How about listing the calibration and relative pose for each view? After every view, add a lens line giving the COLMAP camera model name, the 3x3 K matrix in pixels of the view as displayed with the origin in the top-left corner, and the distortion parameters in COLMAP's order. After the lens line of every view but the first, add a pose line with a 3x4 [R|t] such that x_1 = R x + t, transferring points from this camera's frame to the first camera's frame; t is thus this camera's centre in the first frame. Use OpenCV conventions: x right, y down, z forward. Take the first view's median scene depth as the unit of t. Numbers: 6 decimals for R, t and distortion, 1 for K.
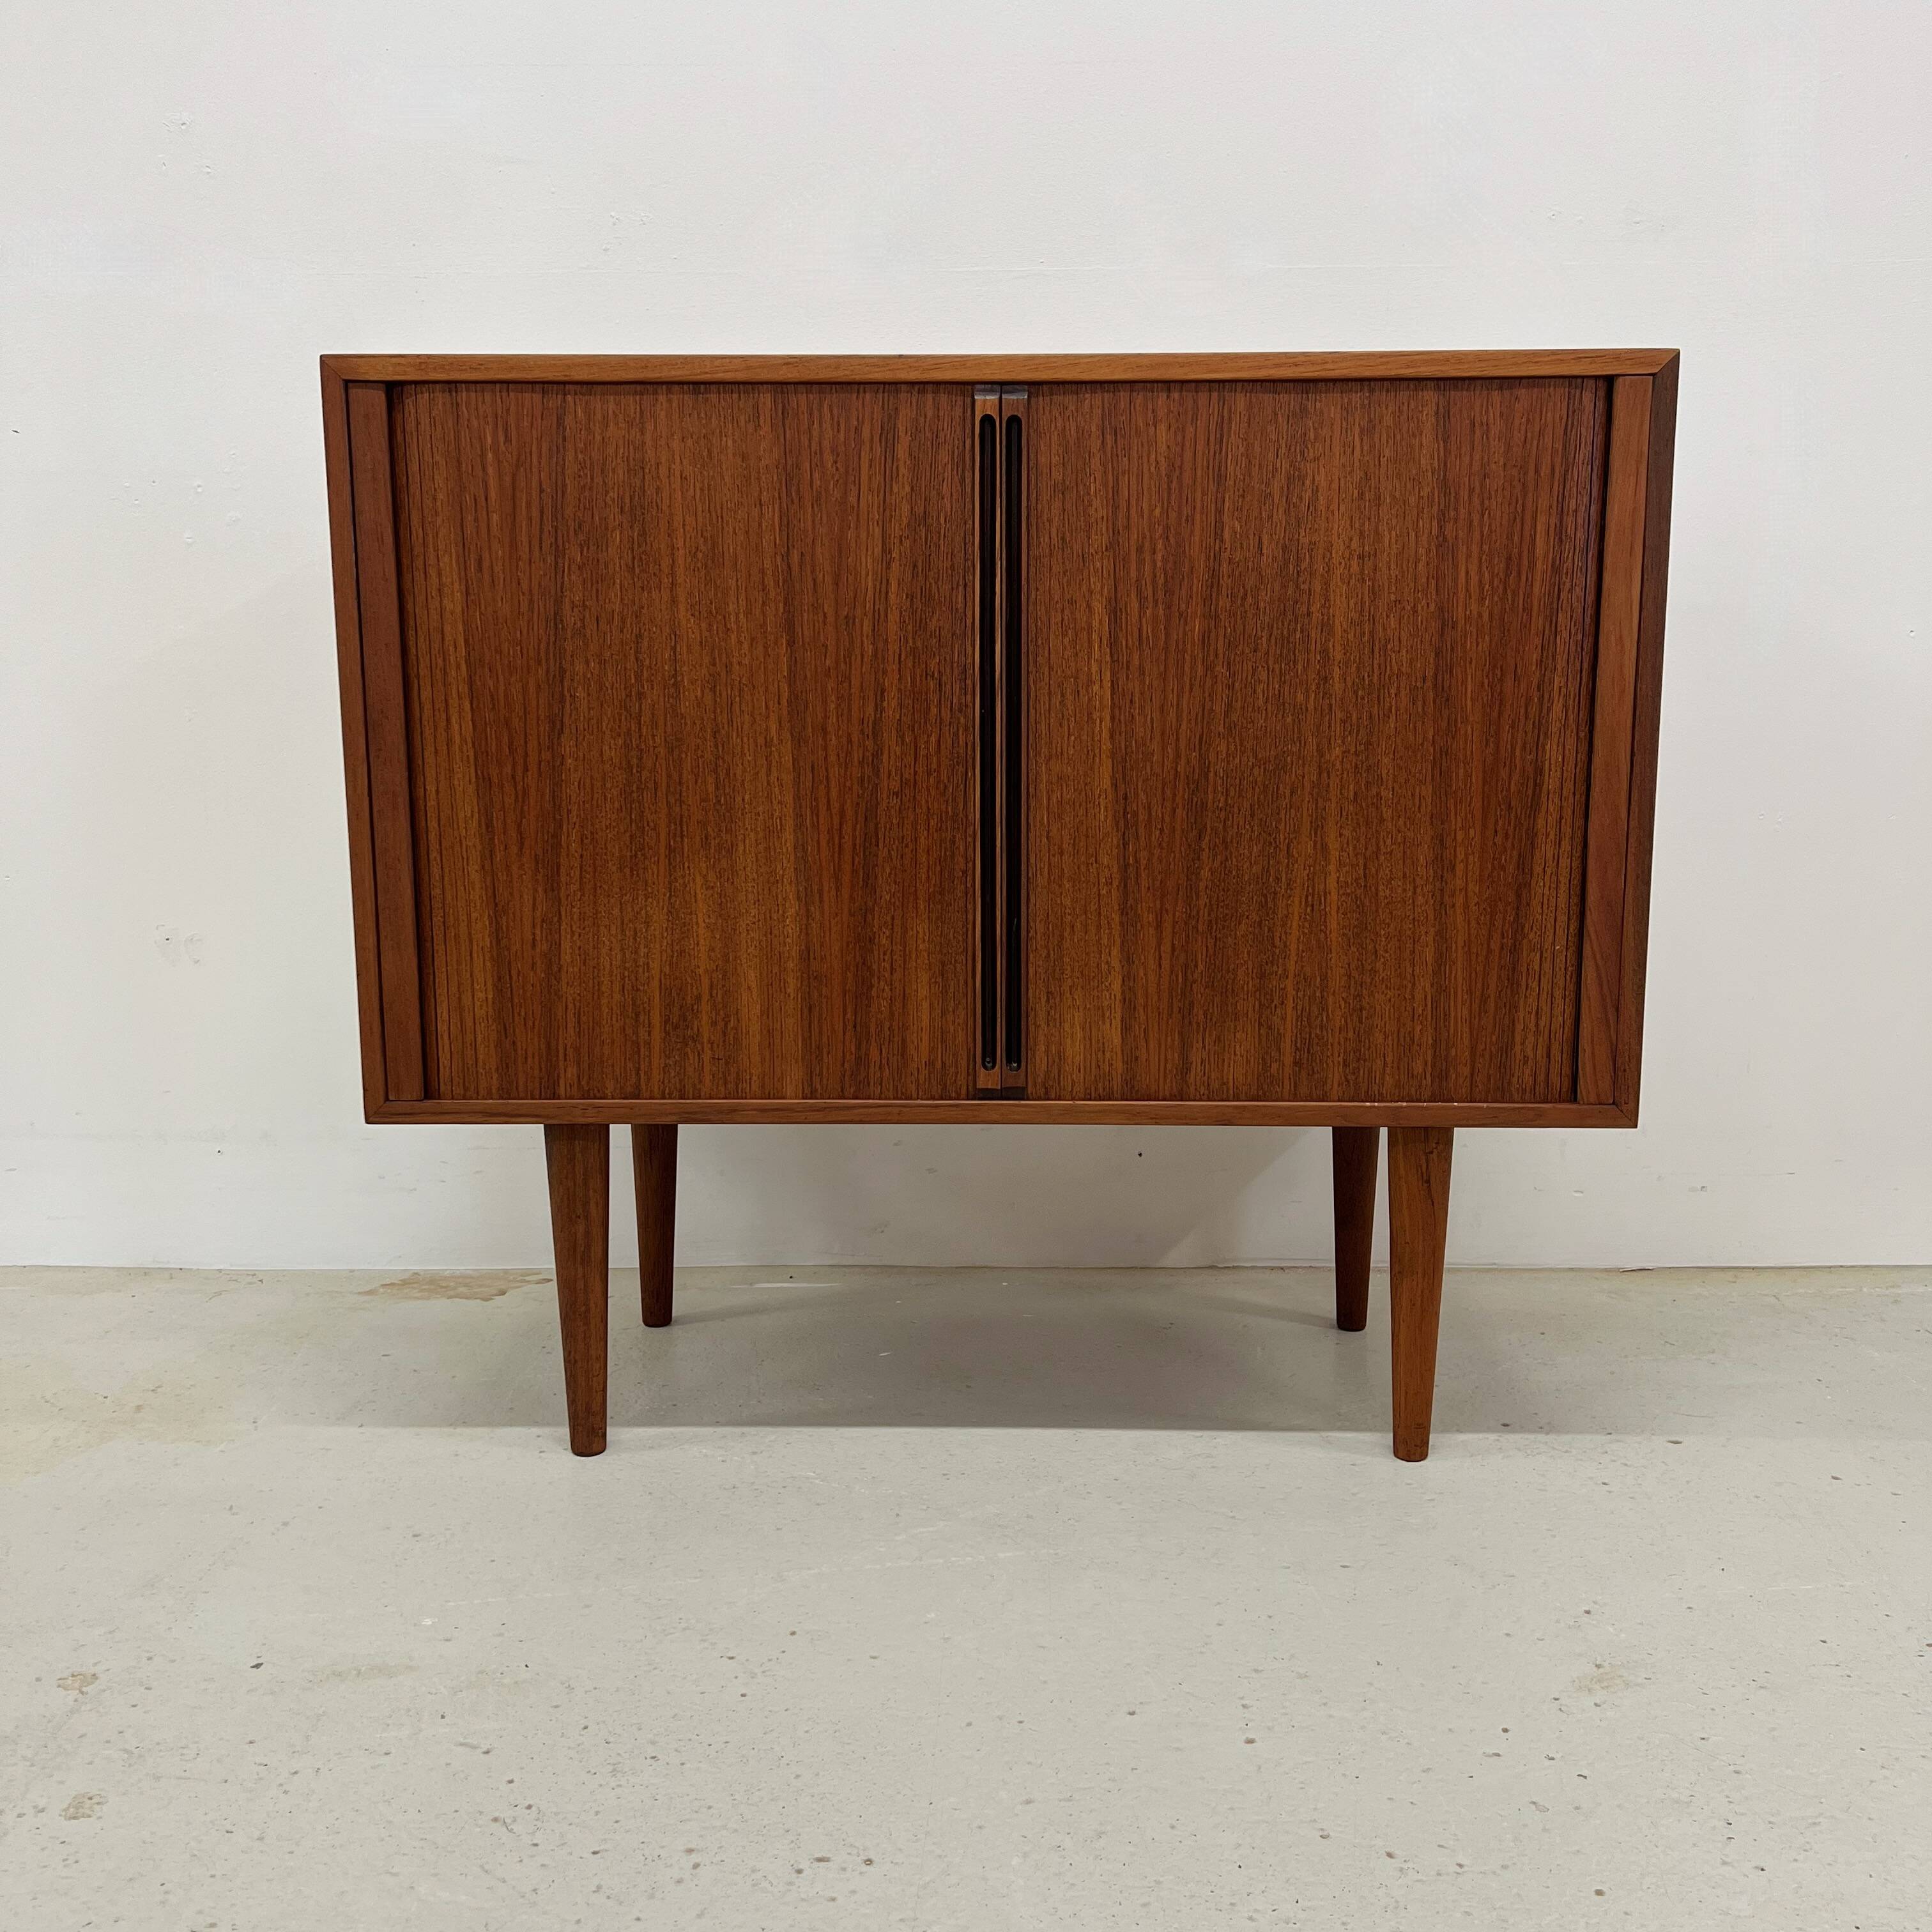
lens RADIAL K [[1927.4, 0, 1010.6], [0, 1927.4, 1015.9], [0, 0, 1]] dist [0.140137, -0.281754]
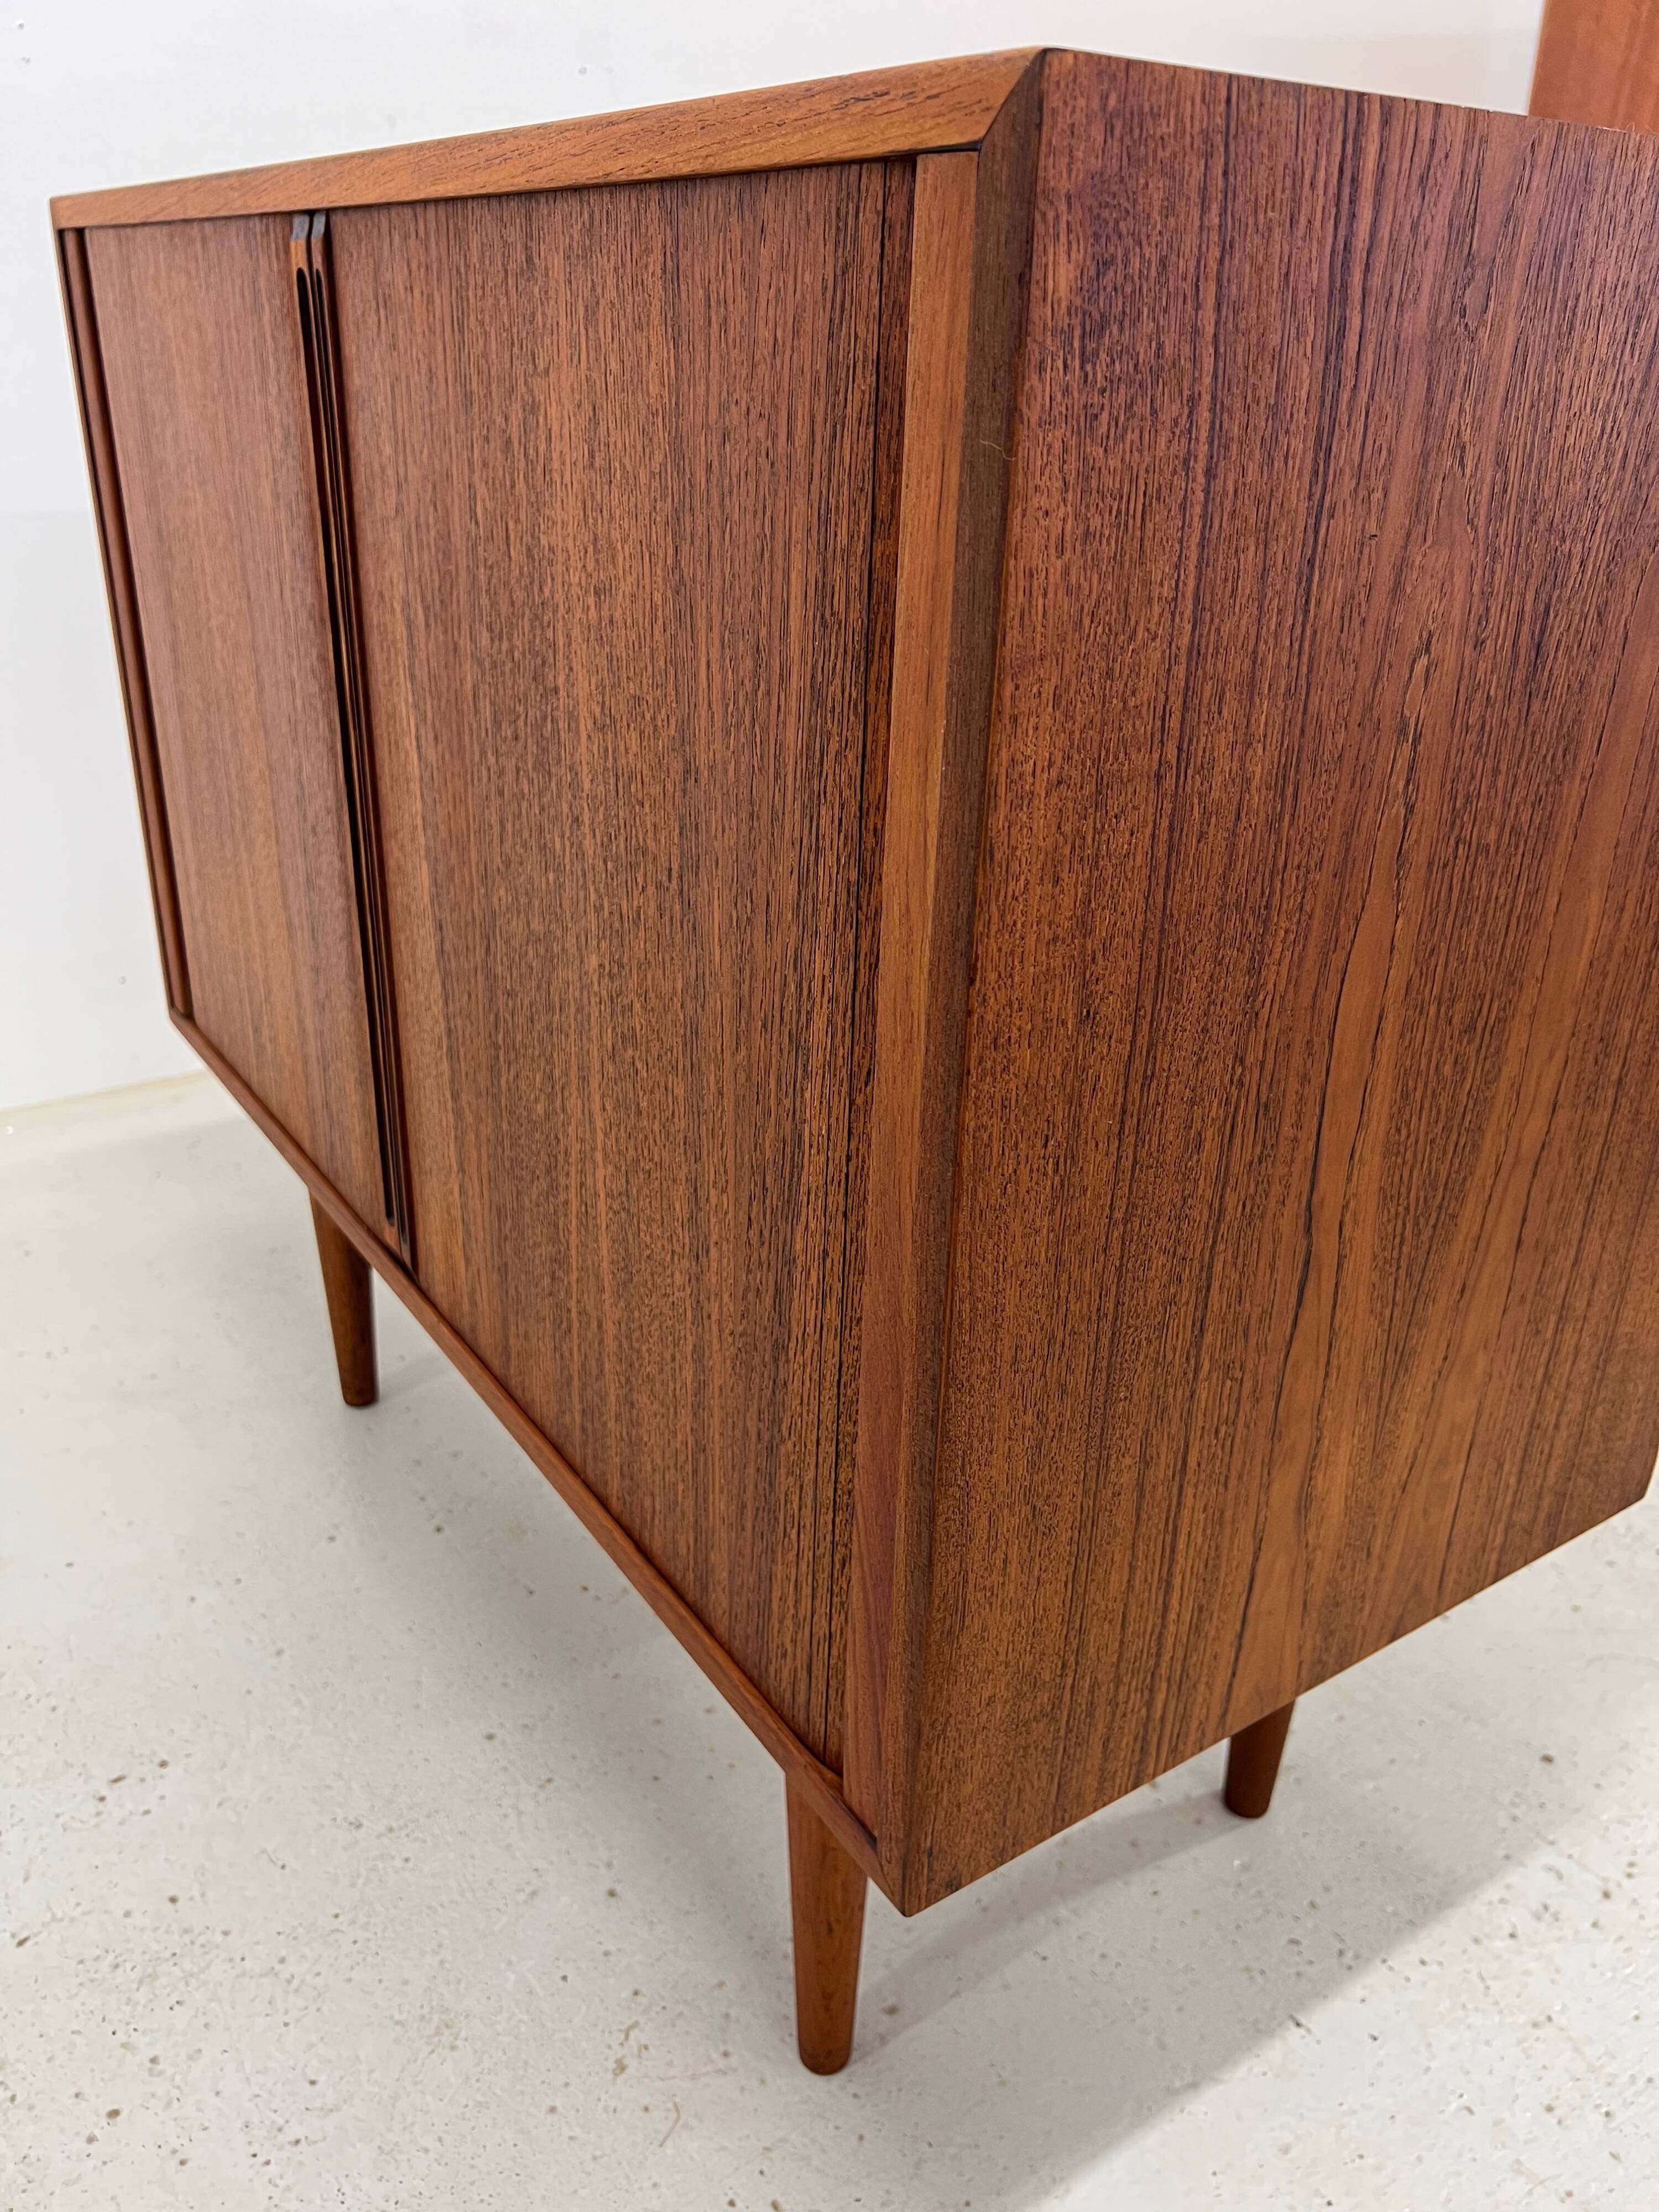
lens RADIAL K [[1731.6, 0, 829.5], [0, 1731.6, 1106.0], [0, 0, 1]] dist [0.008045, -0.008360]
pose [[0.564981, 0.360298, -0.742281, 0.555925], [-0.167423, 0.930967, 0.324452, -0.258437], [0.807939, -0.059034, 0.586302, 0.770018]]
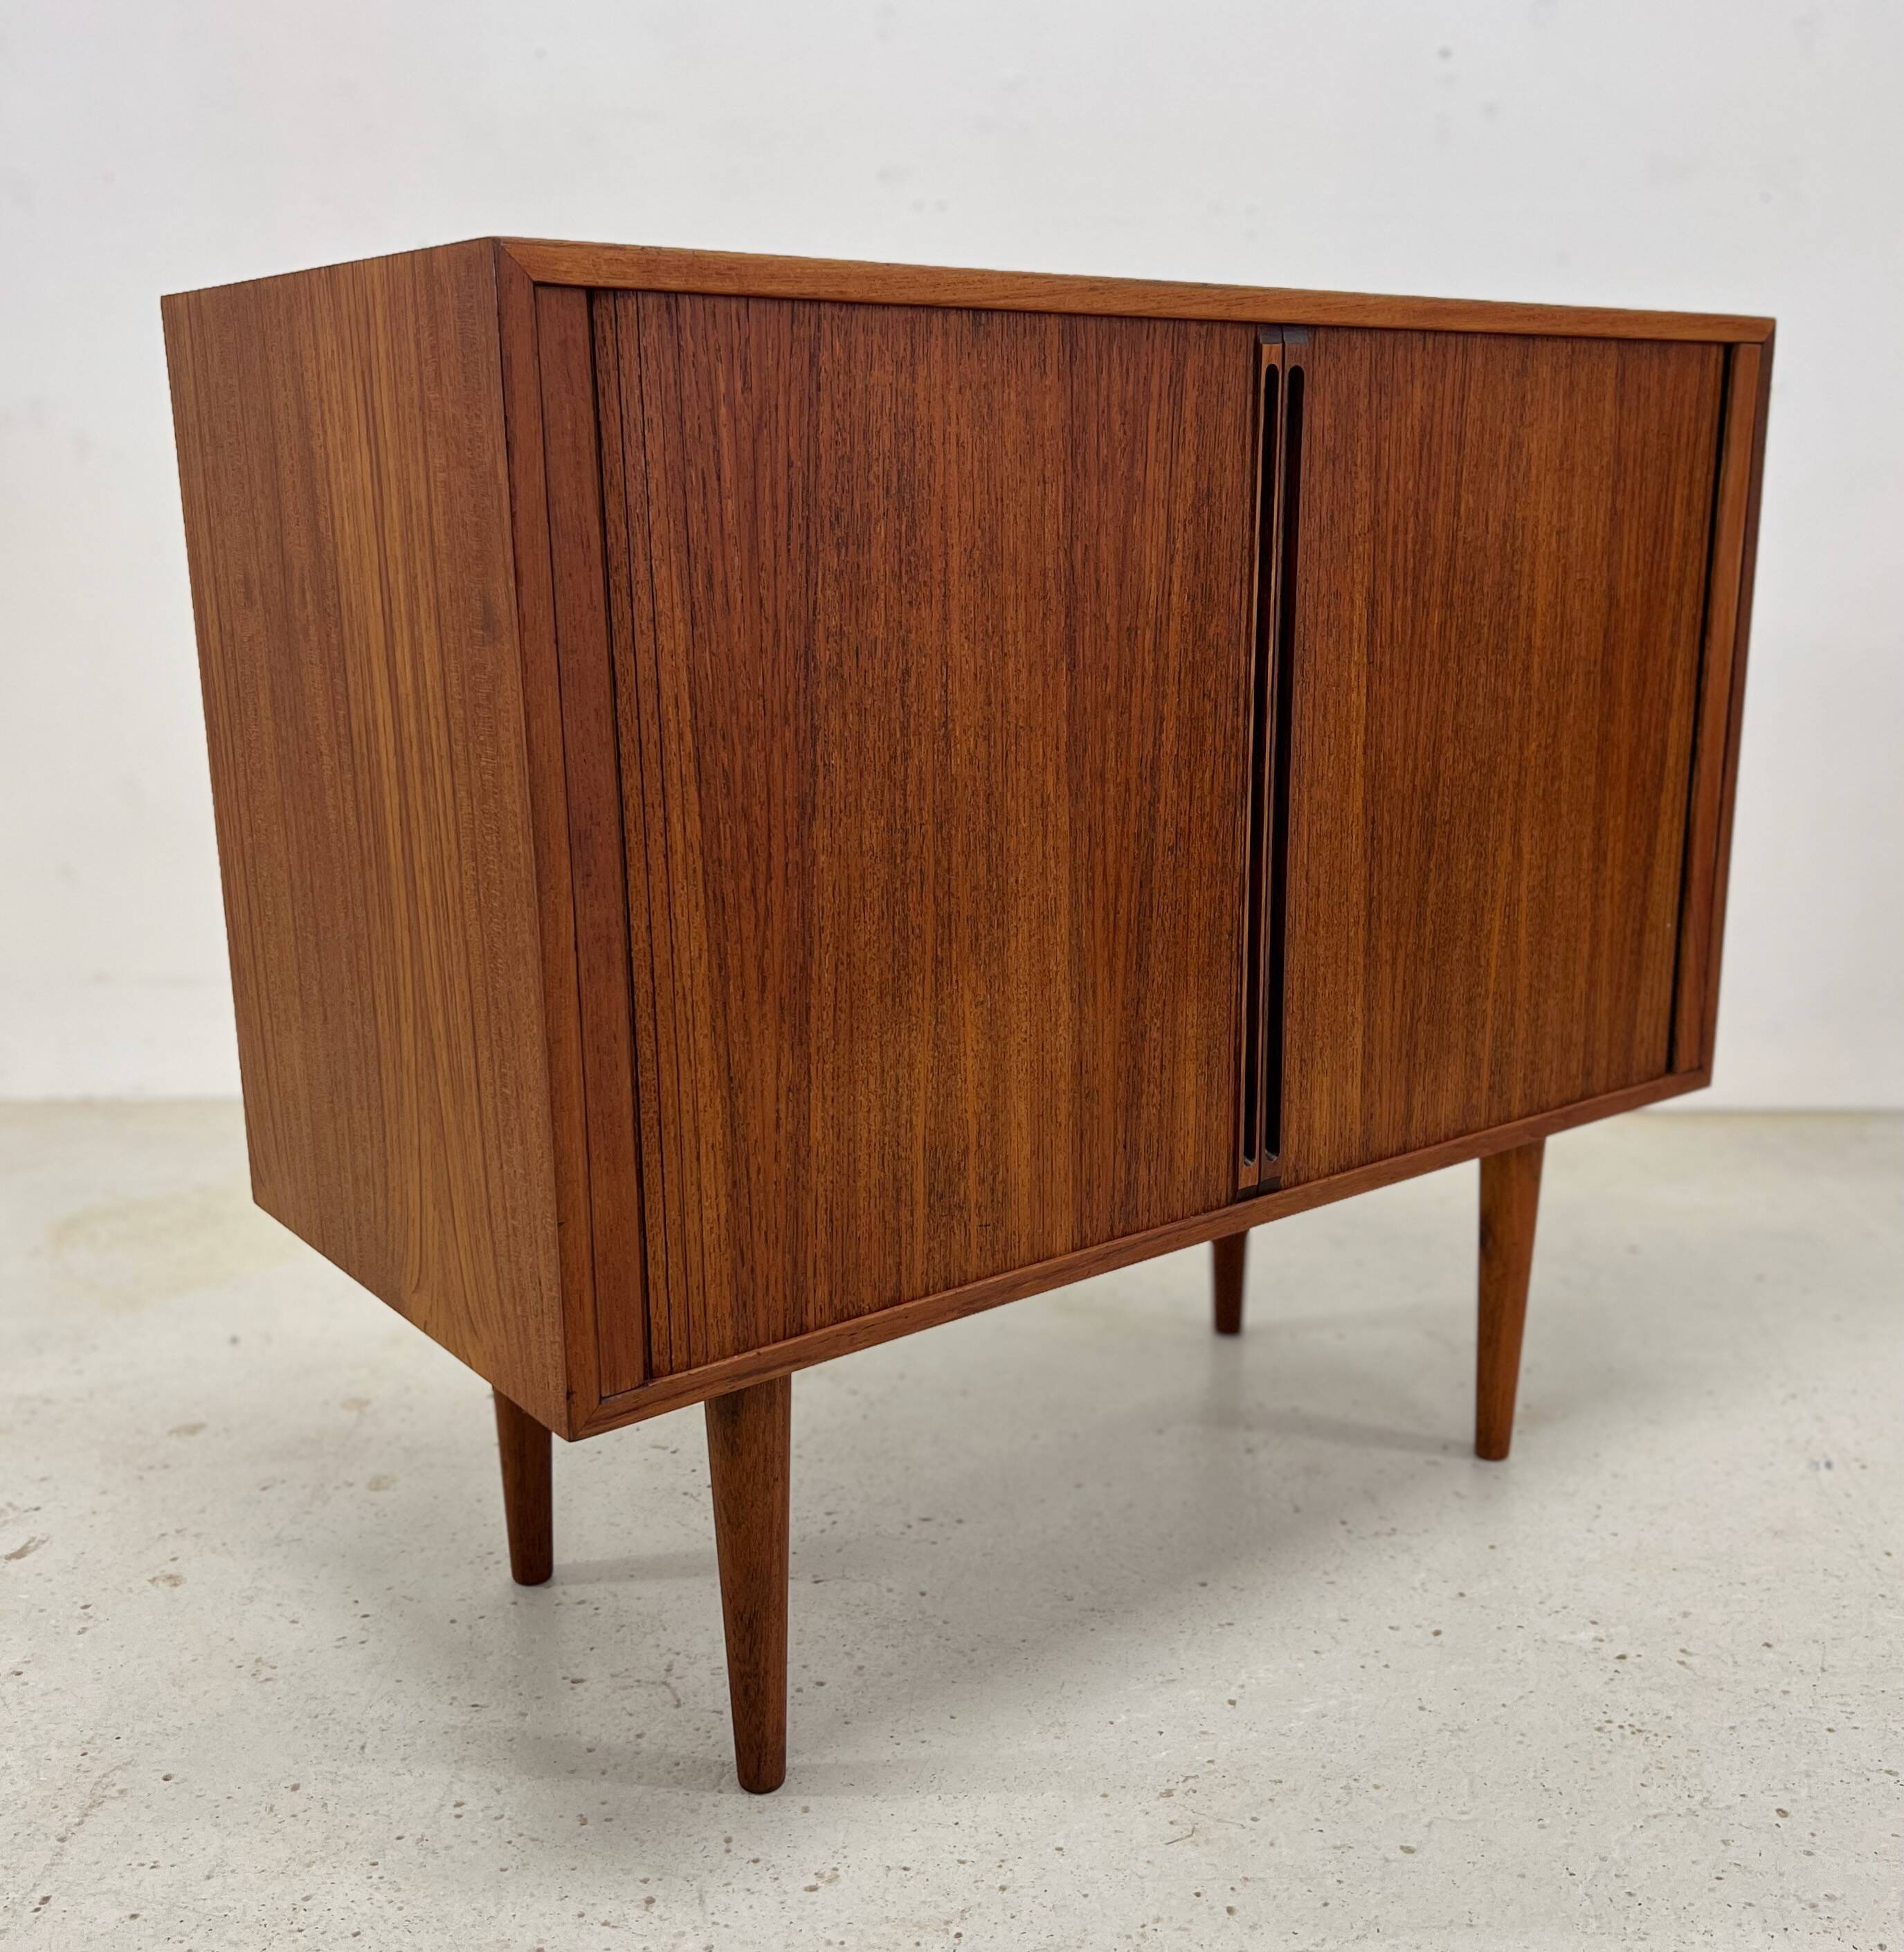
lens RADIAL K [[2027.8, 0, 1021.3], [0, 2027.8, 1018.4], [0, 0, 1]] dist [0.132375, -0.290187]
pose [[0.781316, -0.165570, 0.601774, -0.612380], [0.113911, 0.985806, 0.123334, -0.155057], [-0.613653, -0.027814, 0.789086, 0.382887]]
